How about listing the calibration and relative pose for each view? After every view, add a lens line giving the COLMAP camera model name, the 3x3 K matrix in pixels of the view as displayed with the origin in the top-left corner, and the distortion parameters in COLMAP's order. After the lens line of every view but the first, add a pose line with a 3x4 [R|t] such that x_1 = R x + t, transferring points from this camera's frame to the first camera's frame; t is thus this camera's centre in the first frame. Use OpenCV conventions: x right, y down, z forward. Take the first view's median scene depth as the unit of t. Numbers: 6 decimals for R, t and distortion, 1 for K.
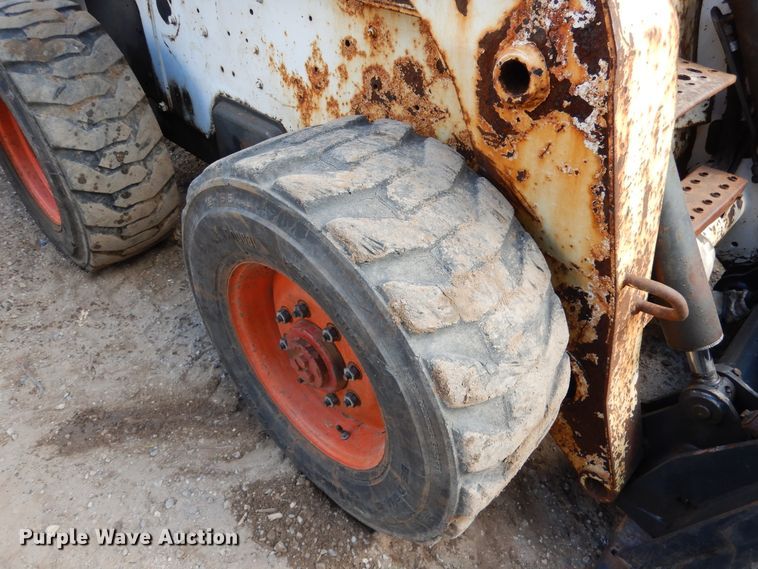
lens RADIAL K [[541.9, 0, 377.3], [0, 541.9, 277.3], [0, 0, 1]] dist [0.019403, -0.002167]
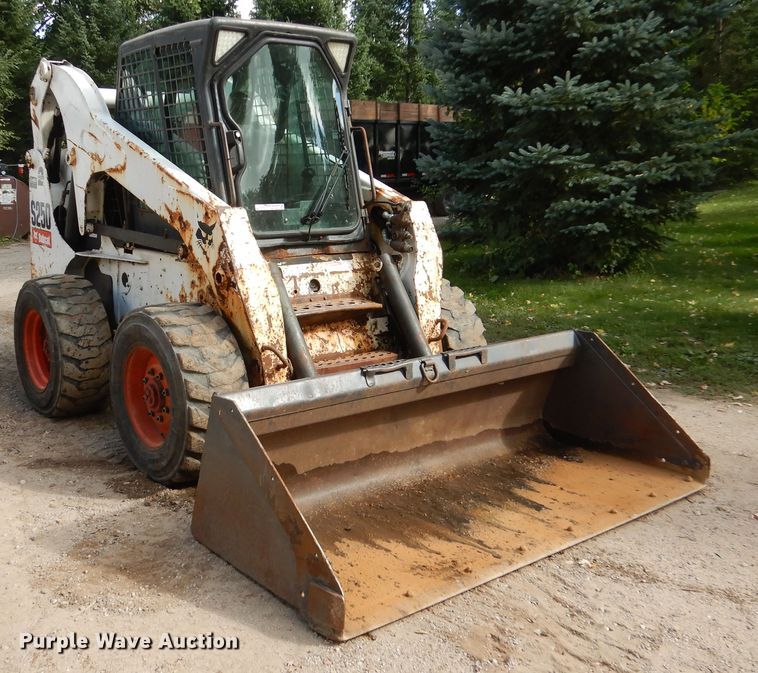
lens RADIAL K [[858.7, 0, 304.2], [0, 858.7, 320.0], [0, 0, 1]] dist [0.044973, 0.000000]
pose [[0.987469, 0.014341, -0.157158, 0.819795], [-0.089137, 0.872476, -0.480458, 1.187436], [0.130227, 0.488446, 0.862822, -1.693284]]
